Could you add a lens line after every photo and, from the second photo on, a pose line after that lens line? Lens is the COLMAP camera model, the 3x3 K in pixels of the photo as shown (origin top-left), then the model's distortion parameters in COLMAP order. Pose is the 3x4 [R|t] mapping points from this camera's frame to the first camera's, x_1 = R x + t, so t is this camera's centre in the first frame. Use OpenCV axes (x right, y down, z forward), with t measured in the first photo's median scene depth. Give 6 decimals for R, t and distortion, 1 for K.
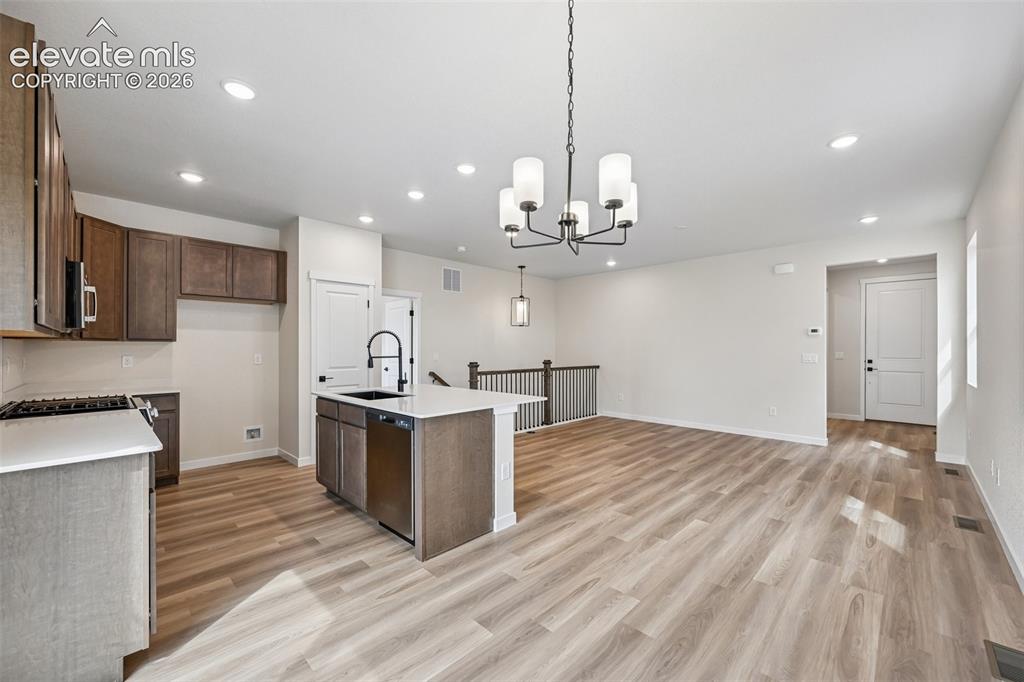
lens RADIAL K [[404.6, 0, 515.3], [0, 404.6, 348.4], [0, 0, 1]] dist [-0.001724, 0.000741]
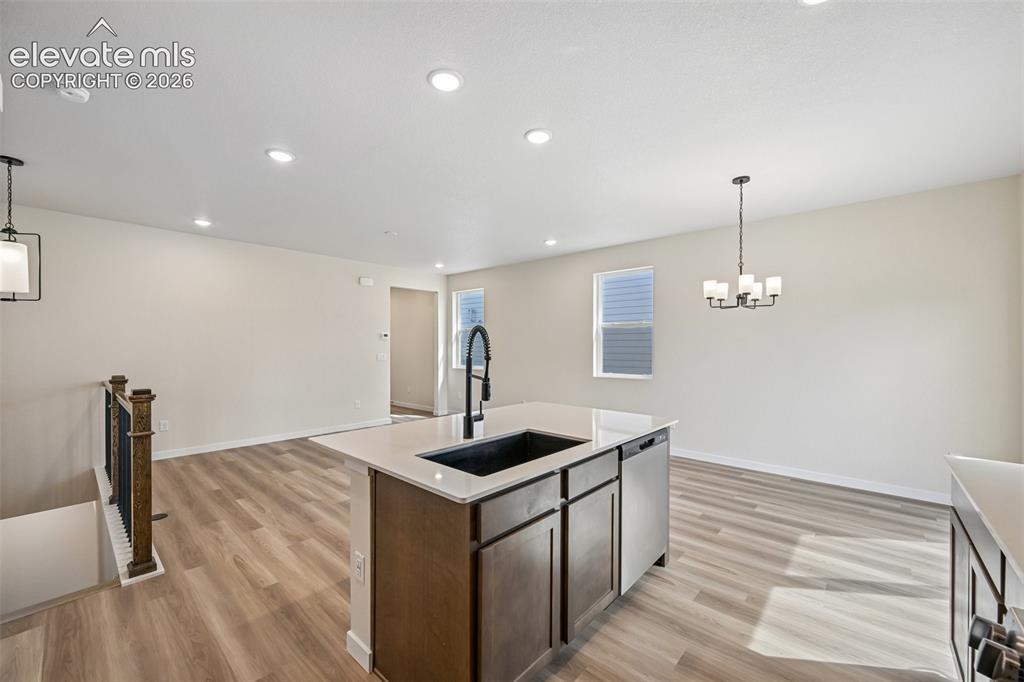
lens RADIAL K [[404.6, 0, 514.6], [0, 404.6, 346.2], [0, 0, 1]] dist [-0.001724, 0.000741]
pose [[-0.043792, -0.002014, 0.999039, -0.836300], [-0.002059, 0.999996, 0.001926, -0.019039], [-0.999039, -0.001972, -0.043796, 0.964217]]
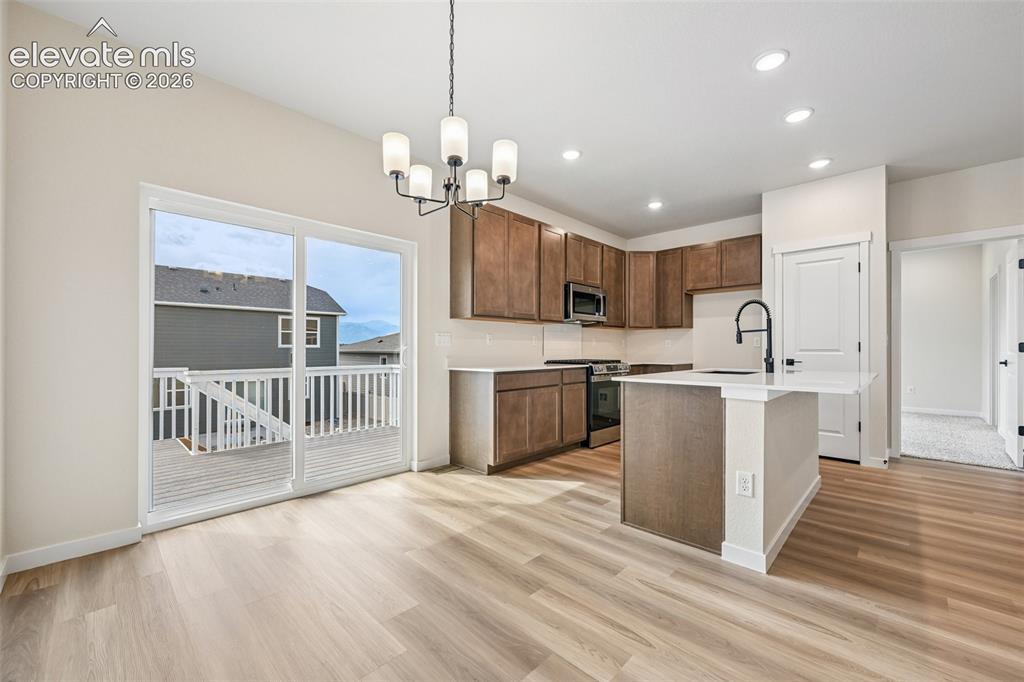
lens RADIAL K [[404.6, 0, 515.8], [0, 404.6, 351.1], [0, 0, 1]] dist [-0.001724, 0.000741]
pose [[0.008780, 0.004290, -0.999952, 0.524231], [-0.002104, 0.999989, 0.004272, 0.061055], [0.999959, 0.002067, 0.008789, 0.484326]]
